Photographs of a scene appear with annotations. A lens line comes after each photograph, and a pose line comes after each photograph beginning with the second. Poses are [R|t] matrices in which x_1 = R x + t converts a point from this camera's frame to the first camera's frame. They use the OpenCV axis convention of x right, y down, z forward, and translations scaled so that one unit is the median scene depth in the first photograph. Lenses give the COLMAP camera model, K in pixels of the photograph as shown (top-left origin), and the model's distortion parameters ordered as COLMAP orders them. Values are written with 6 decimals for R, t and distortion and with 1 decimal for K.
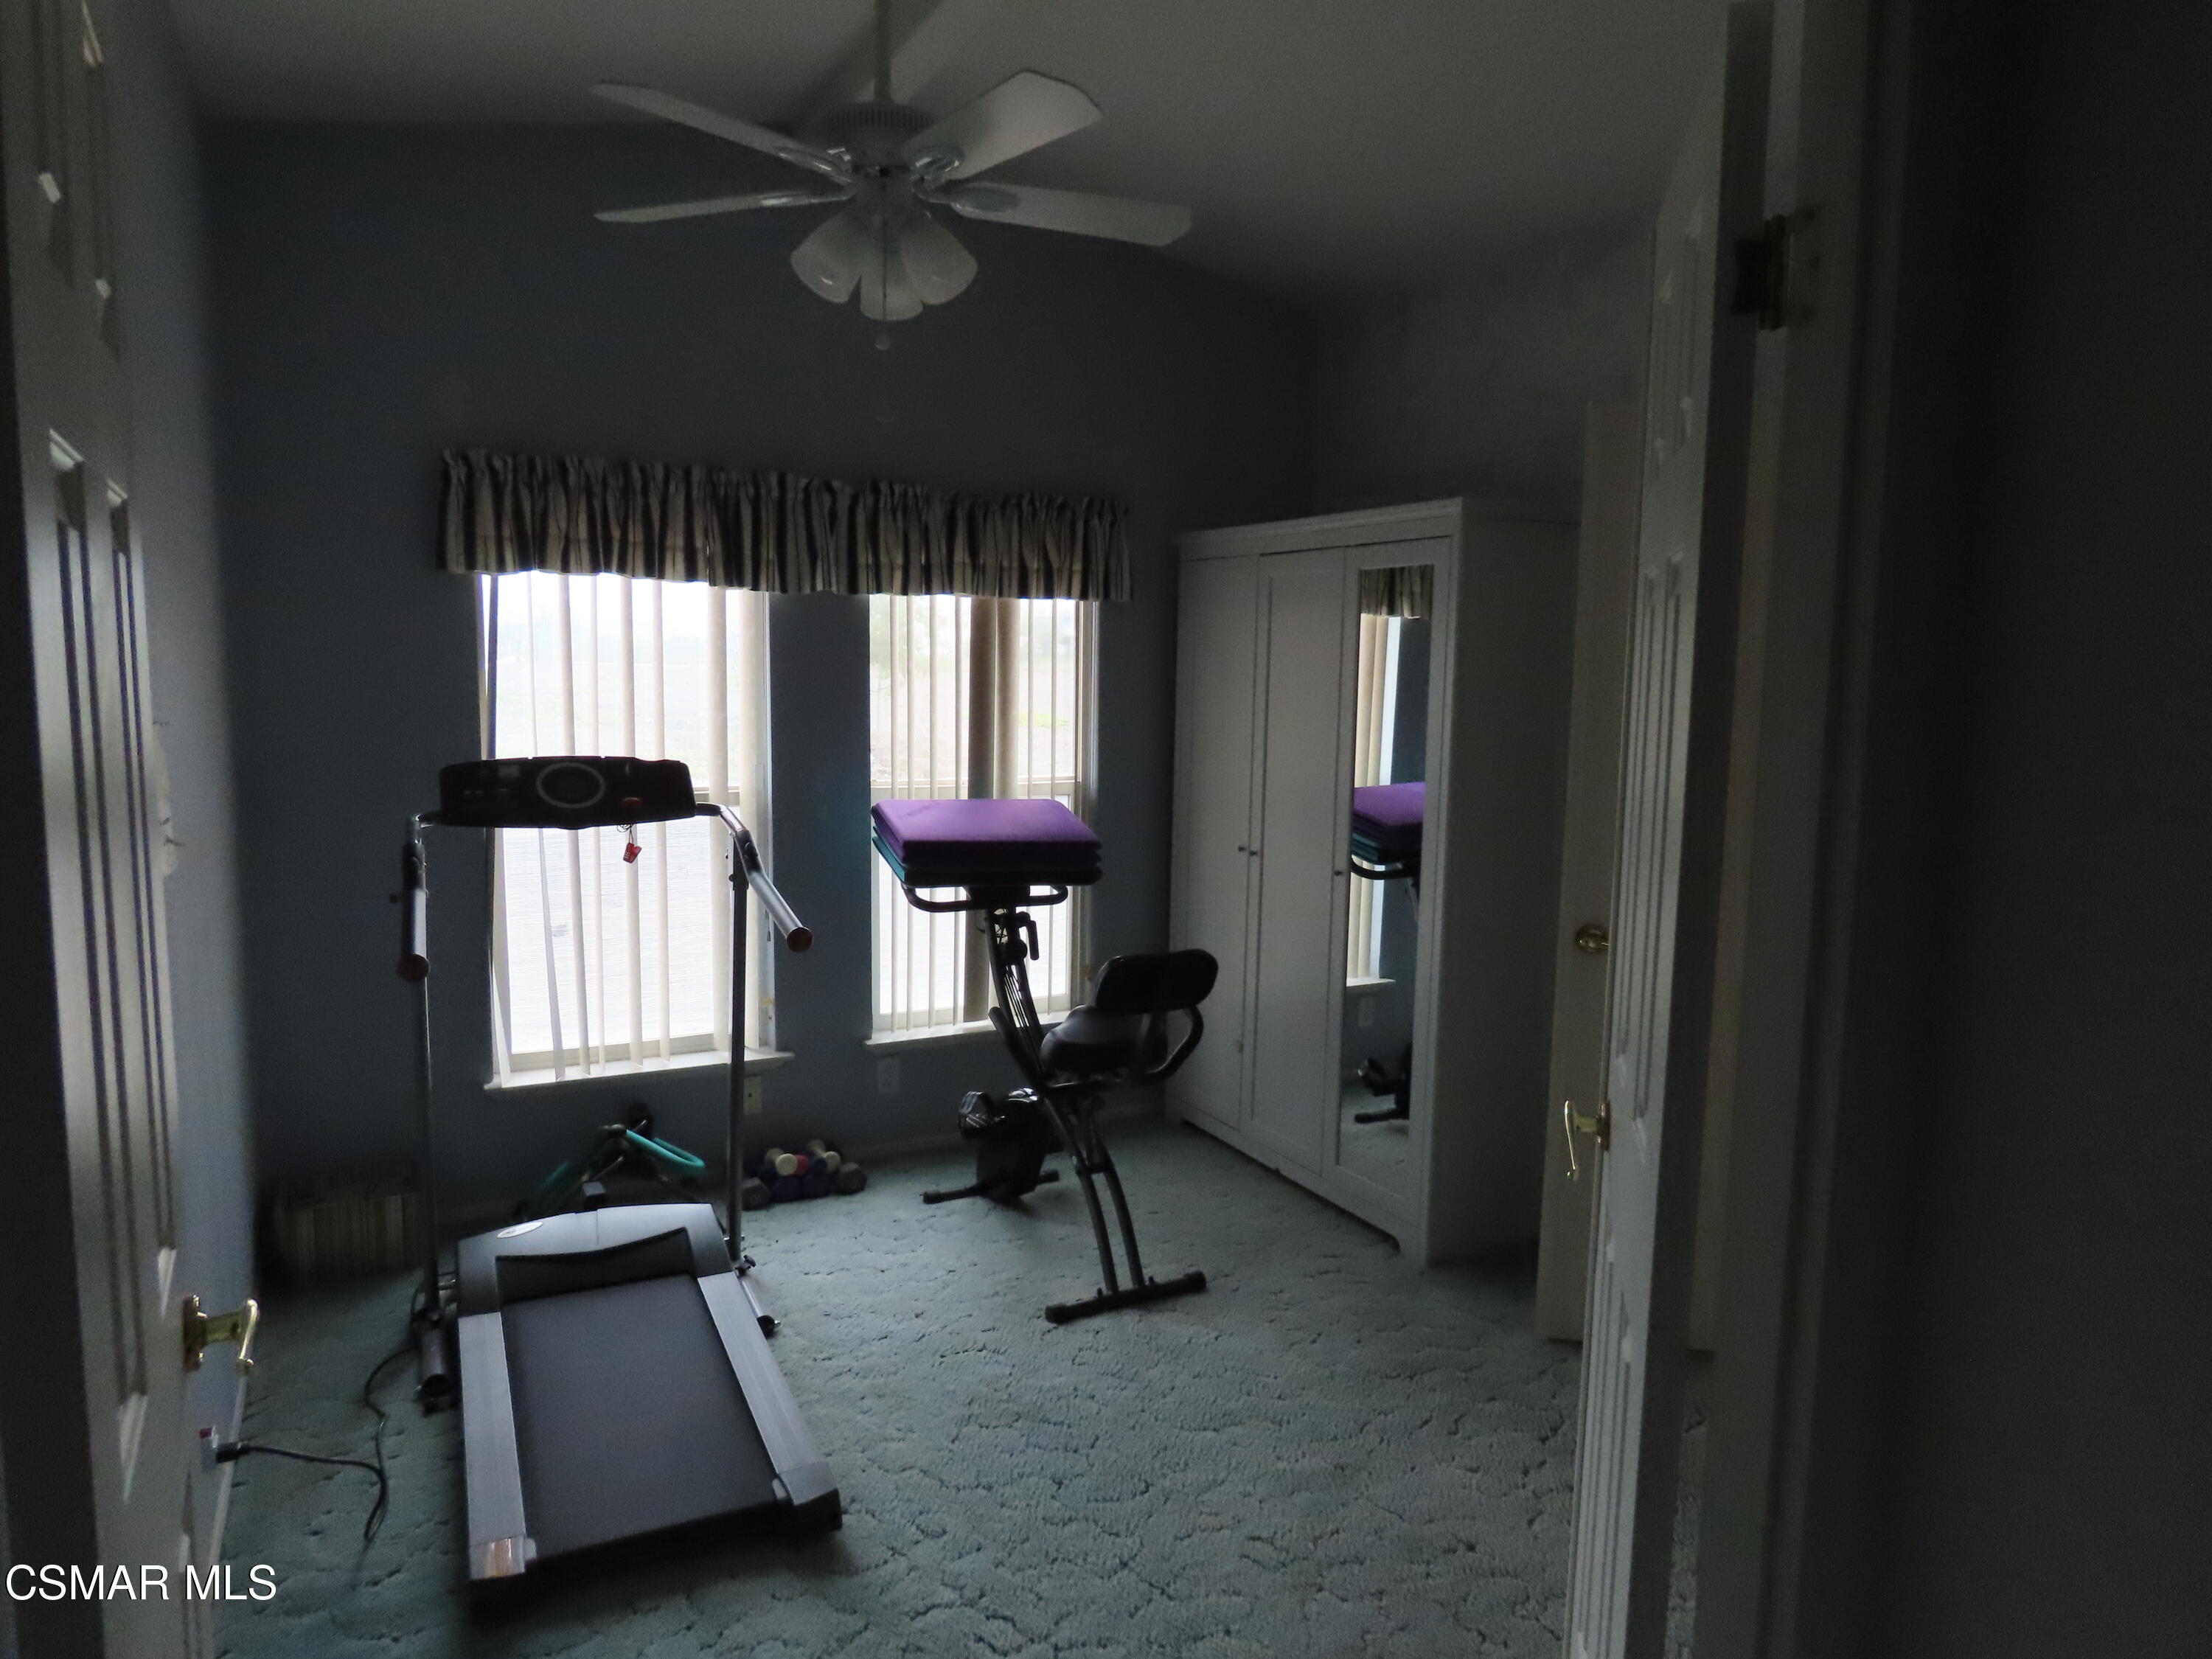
lens RADIAL K [[1397.4, 0, 1106.0], [0, 1397.4, 829.5], [0, 0, 1]] dist [-0.005580, -0.001806]
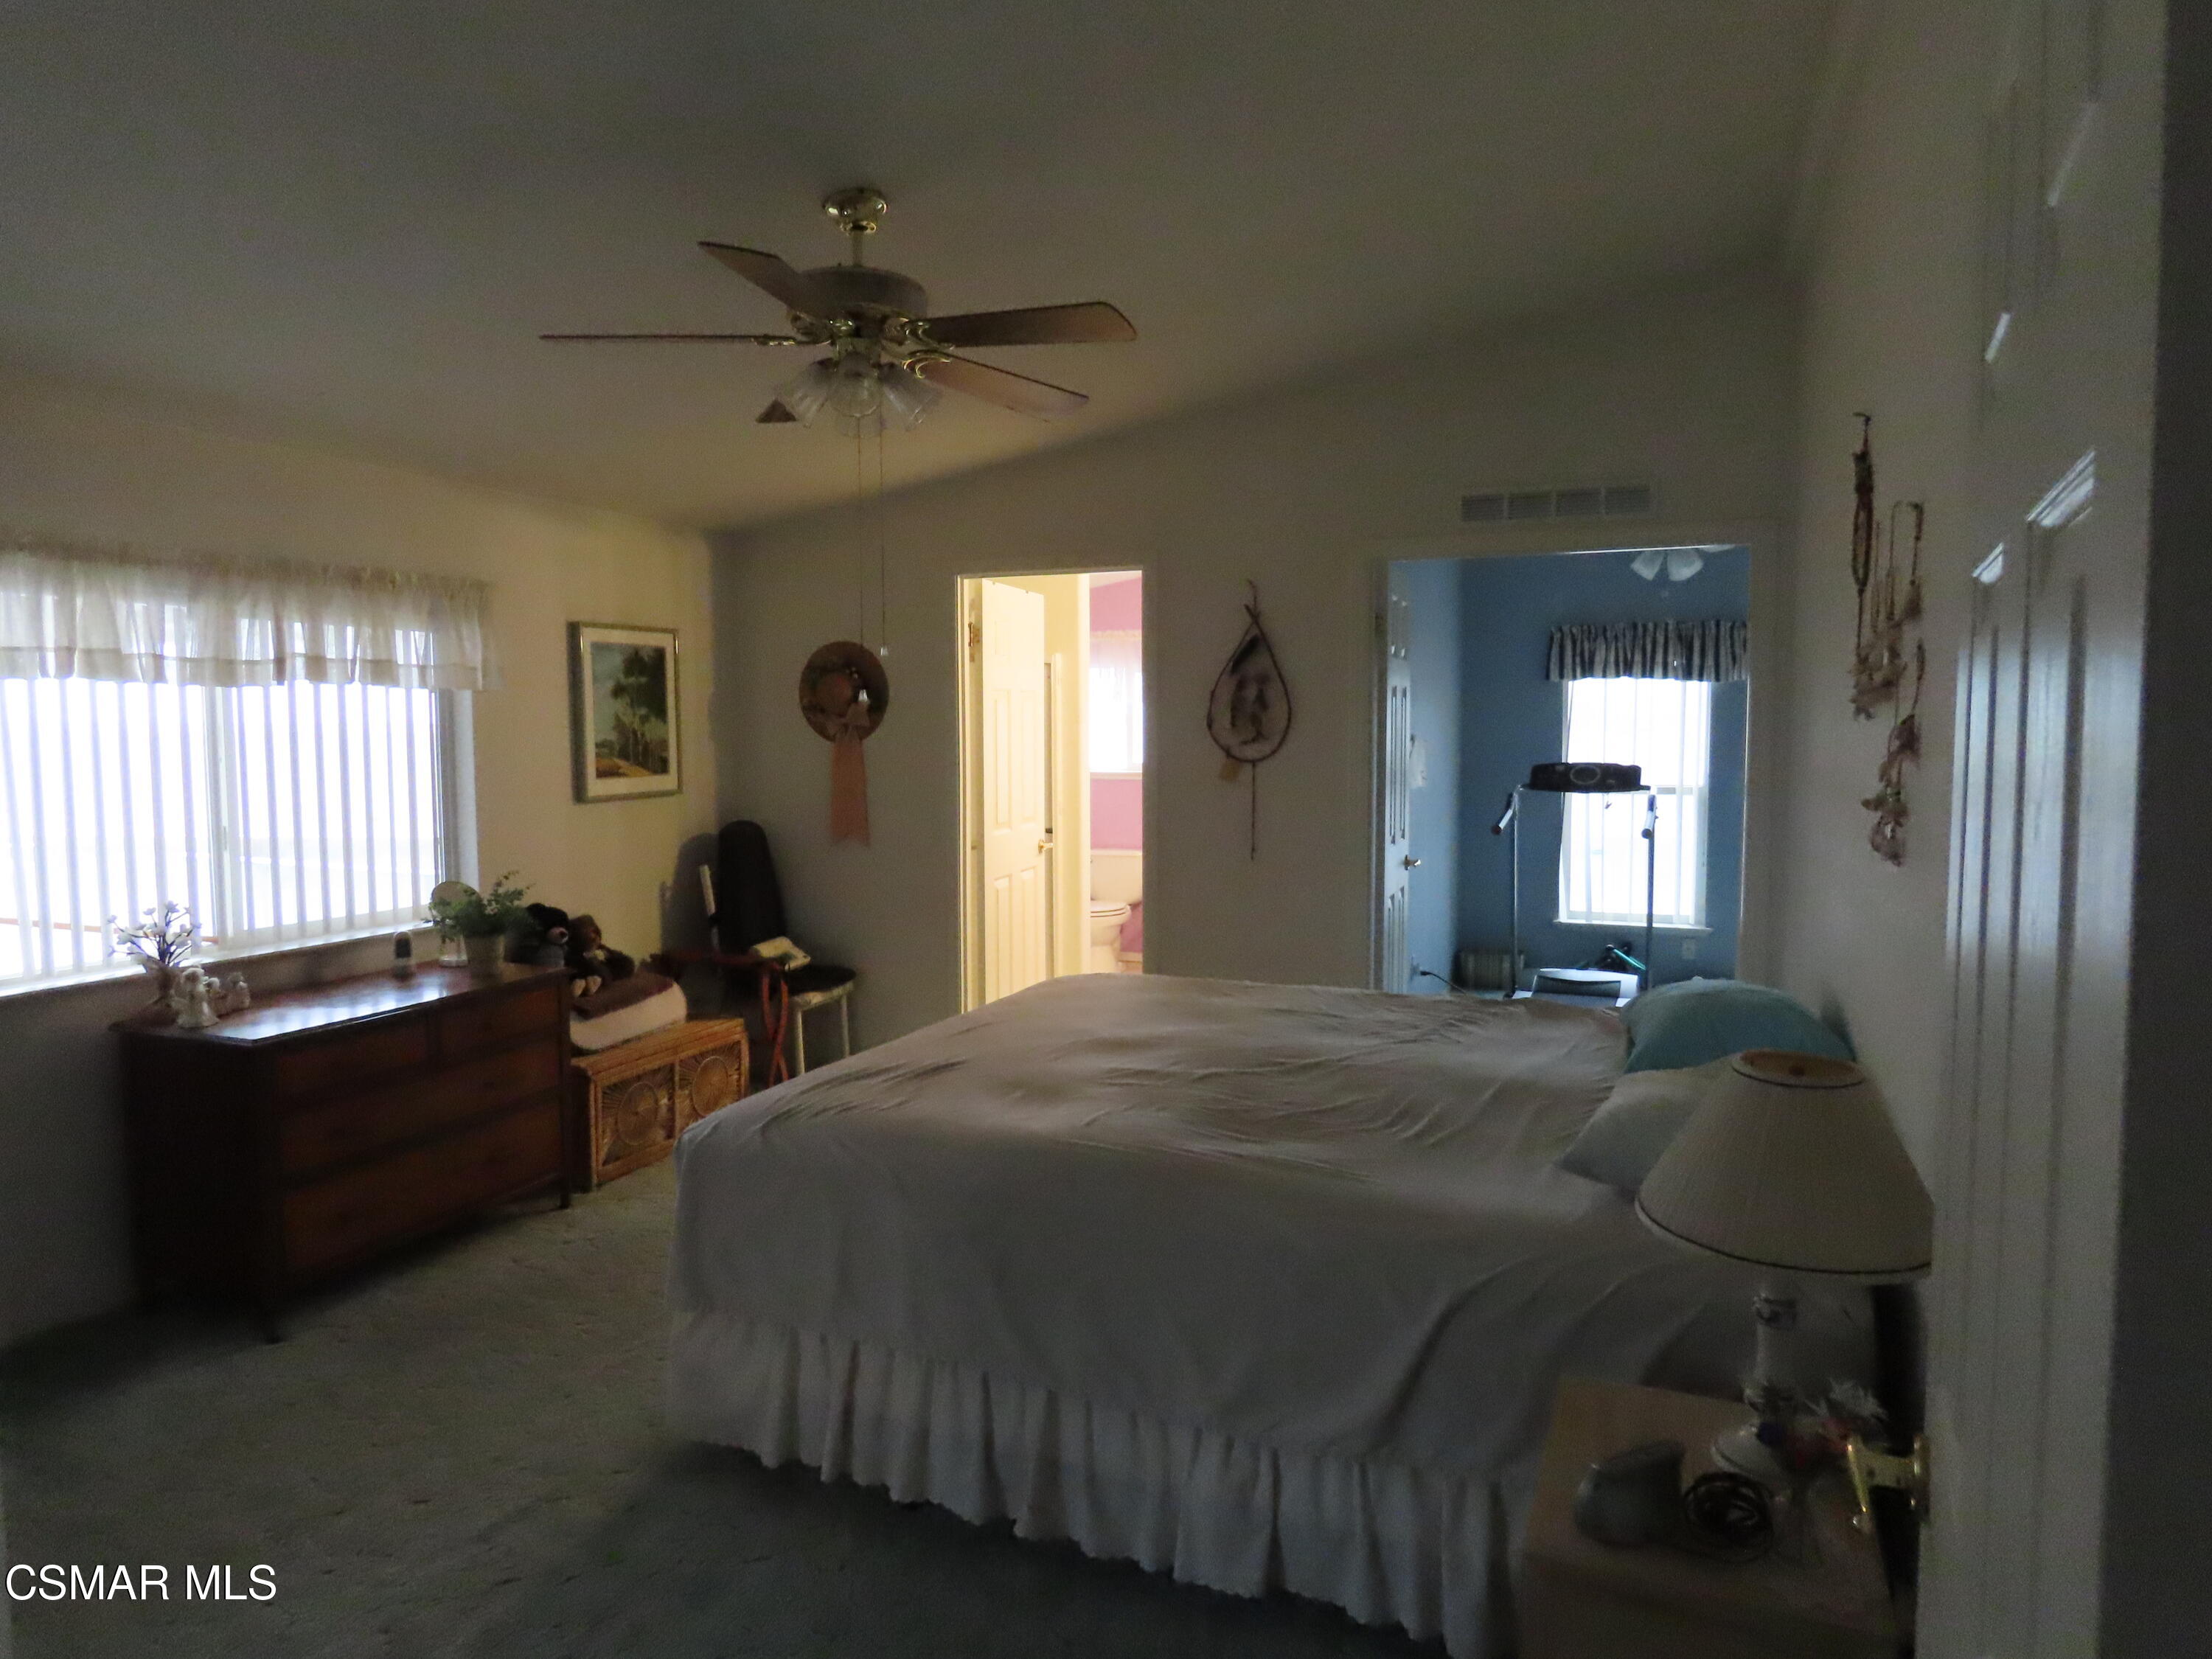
lens RADIAL K [[1397.4, 0, 1106.0], [0, 1397.4, 829.5], [0, 0, 1]] dist [-0.005580, -0.001806]
pose [[0.650110, 0.036830, -0.758947, 0.720234], [-0.074207, 0.997127, -0.015176, 0.129328], [0.756207, 0.066185, 0.650976, -0.909005]]
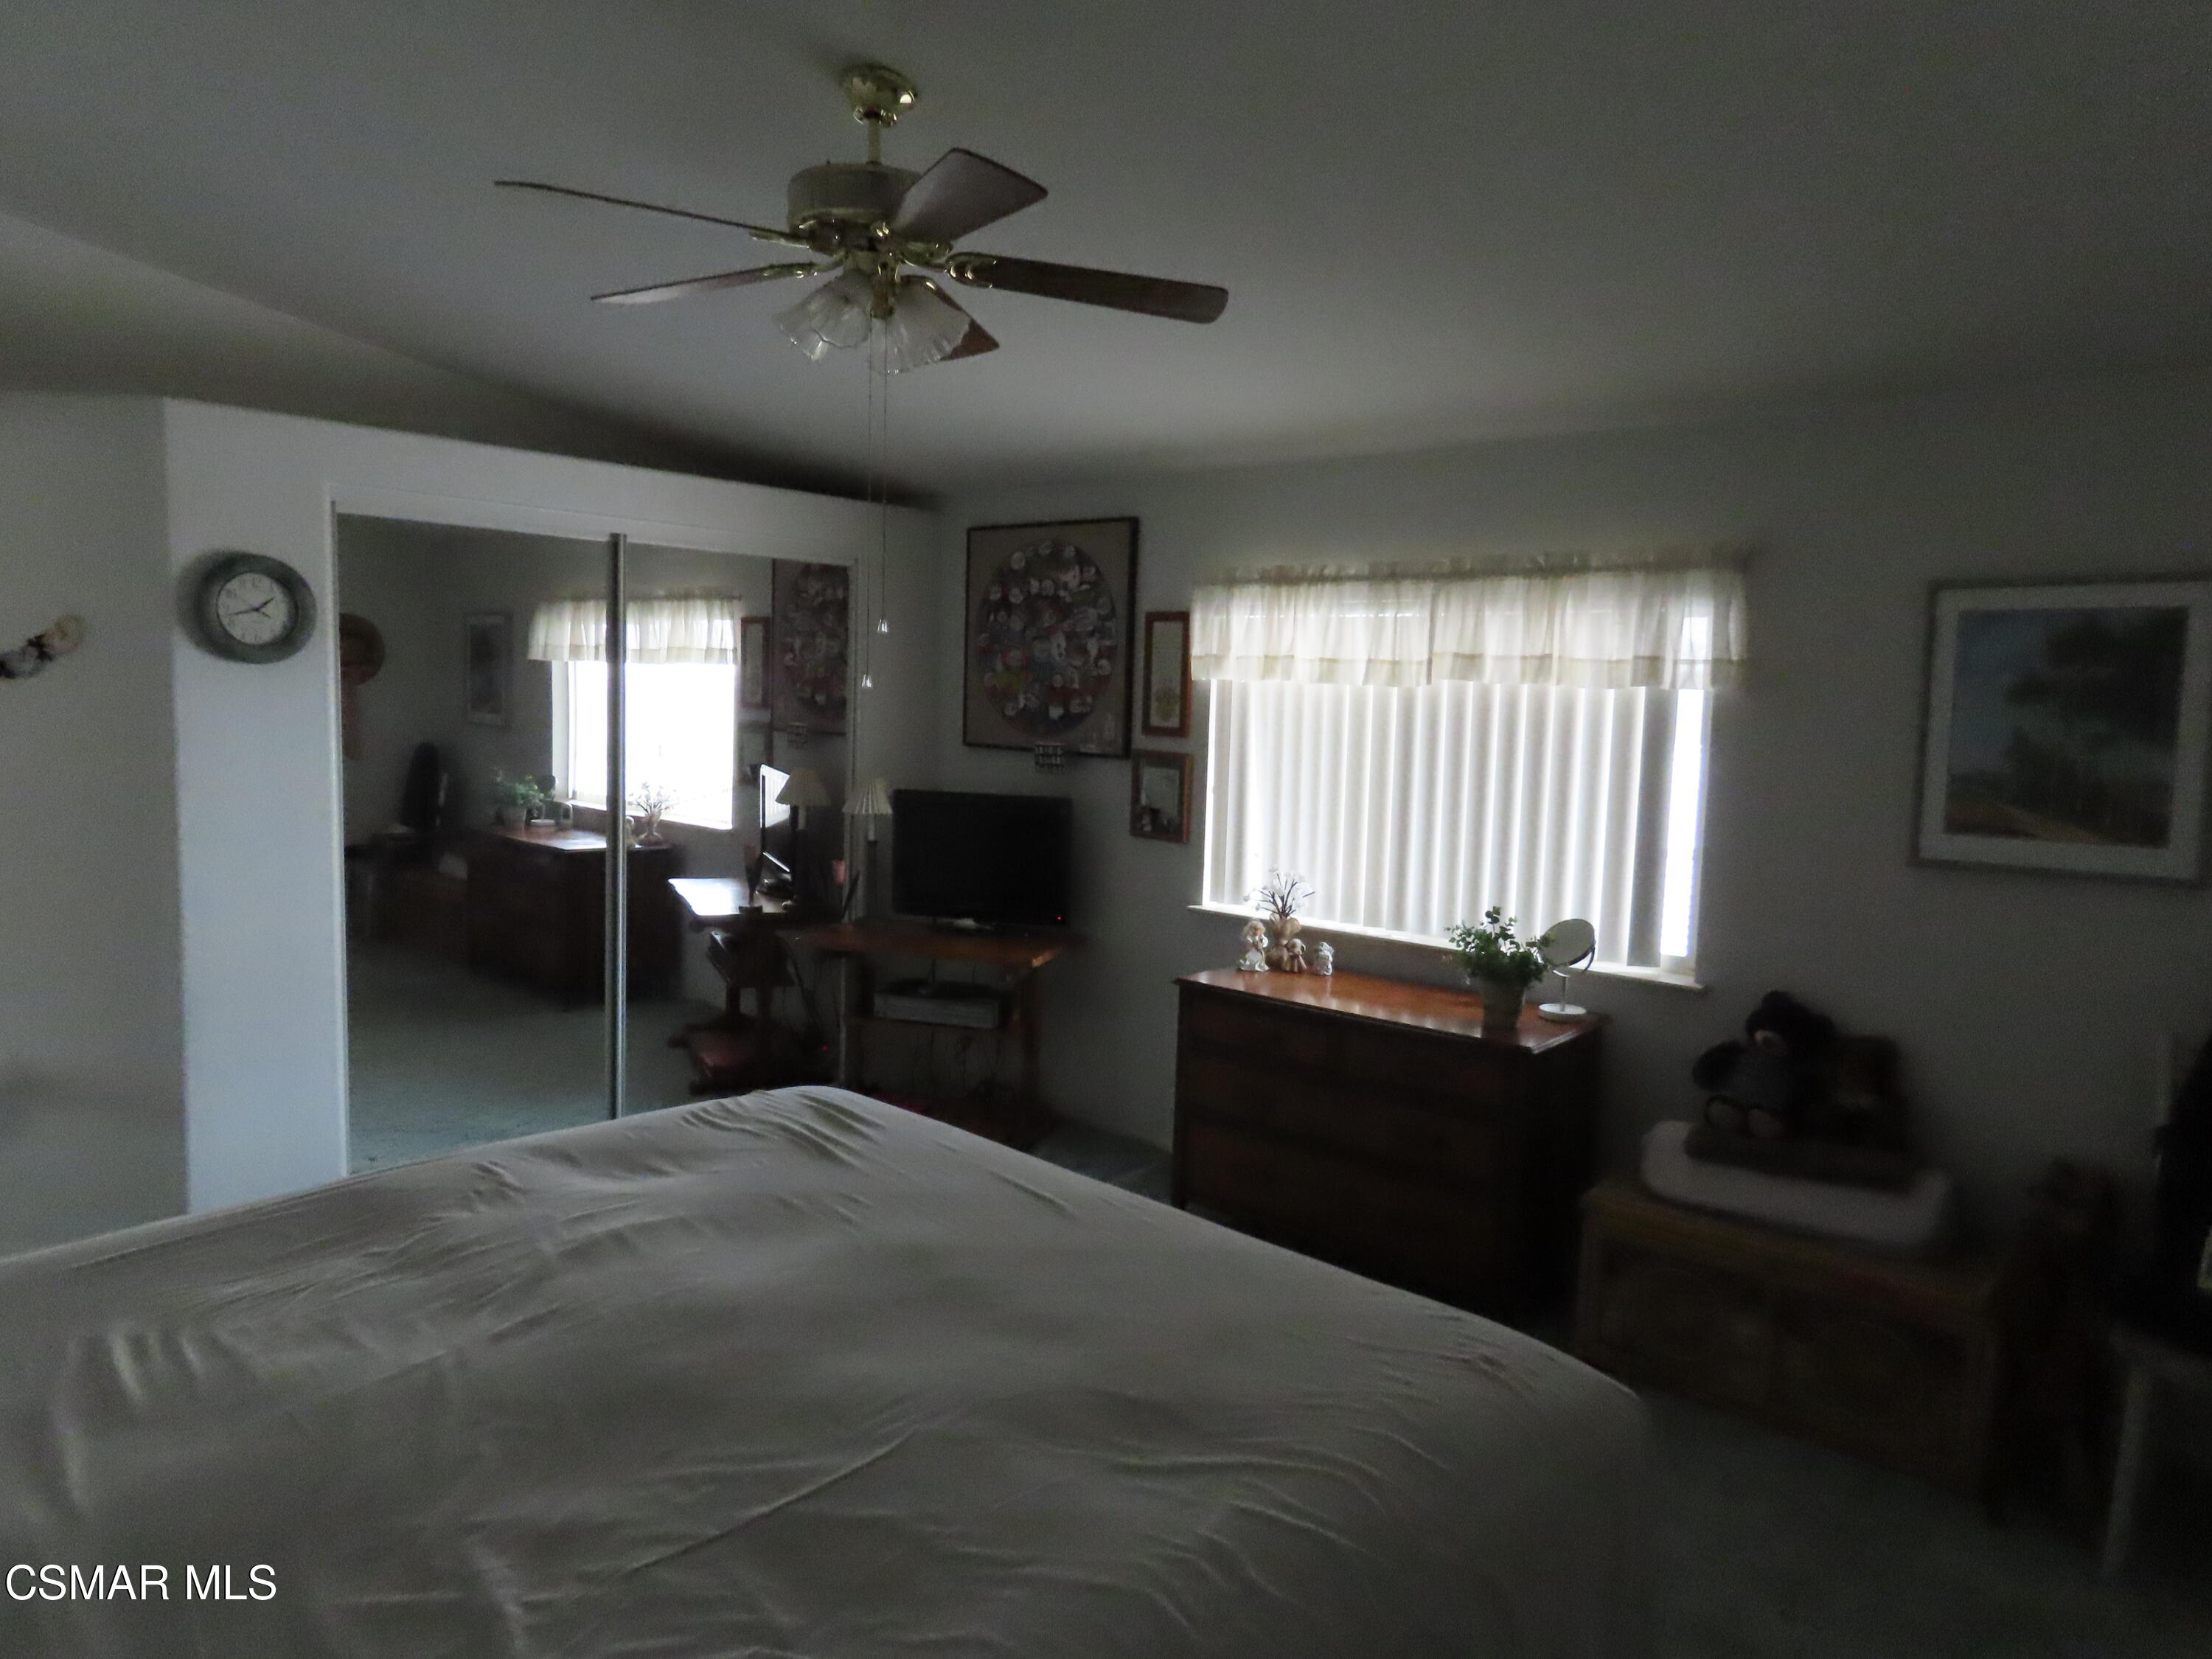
lens RADIAL K [[1397.4, 0, 1106.0], [0, 1397.4, 829.5], [0, 0, 1]] dist [-0.005580, -0.001806]
pose [[-0.937332, -0.028091, -0.347303, -1.336251], [-0.097619, 0.977999, 0.184361, -0.362367], [0.334483, 0.206711, -0.919452, 2.983702]]
